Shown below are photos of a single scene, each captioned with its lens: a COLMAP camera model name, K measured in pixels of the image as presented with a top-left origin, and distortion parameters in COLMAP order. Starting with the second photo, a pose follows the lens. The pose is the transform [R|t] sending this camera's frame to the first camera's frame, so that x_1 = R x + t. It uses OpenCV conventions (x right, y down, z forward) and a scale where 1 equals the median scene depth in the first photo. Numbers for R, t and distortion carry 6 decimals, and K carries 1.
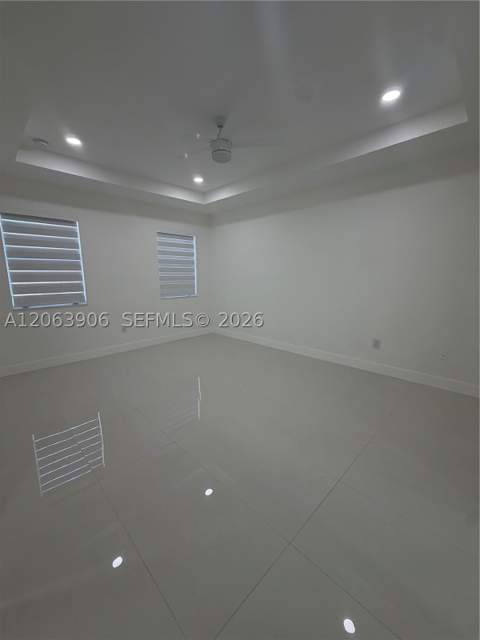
lens RADIAL K [[243.4, 0, 240.0], [0, 243.4, 320.0], [0, 0, 1]] dist [0.000050, -0.007136]
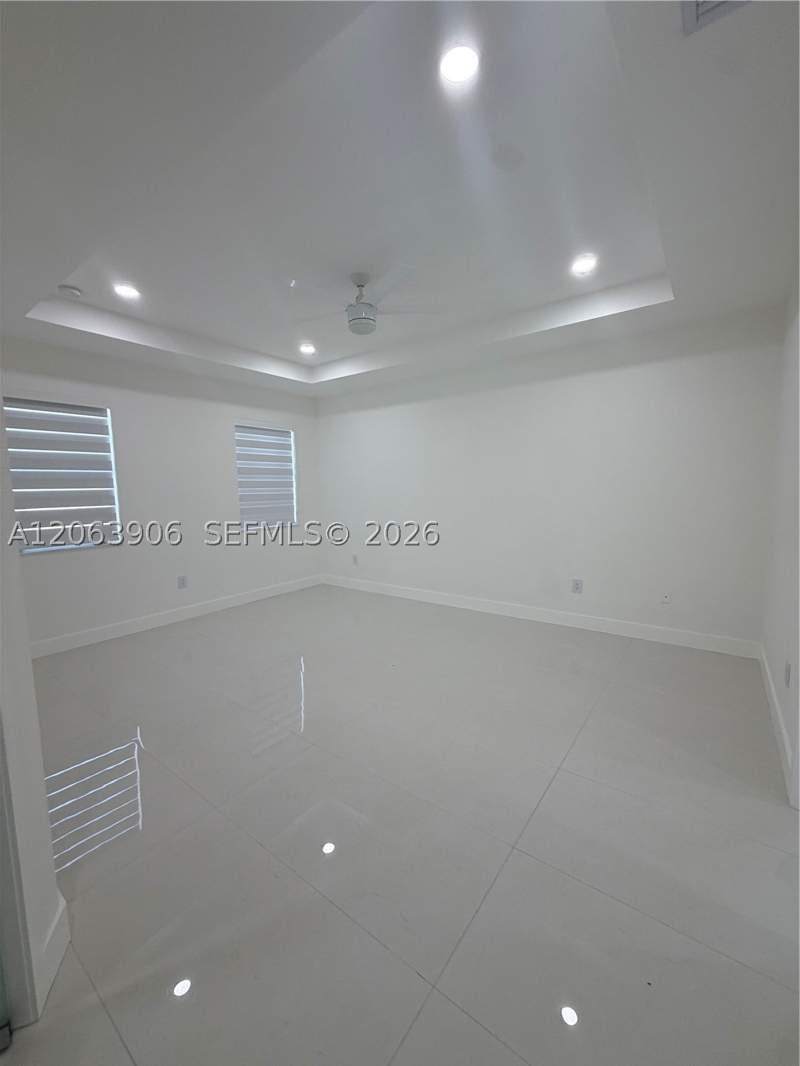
lens RADIAL K [[405.4, 0, 400.0], [0, 405.4, 533.0], [0, 0, 1]] dist [0.000050, -0.007136]
pose [[0.990419, -0.031109, 0.134547, -0.087182], [0.041470, 0.996328, -0.074901, 0.014510], [-0.131723, 0.079763, 0.988072, -0.082769]]
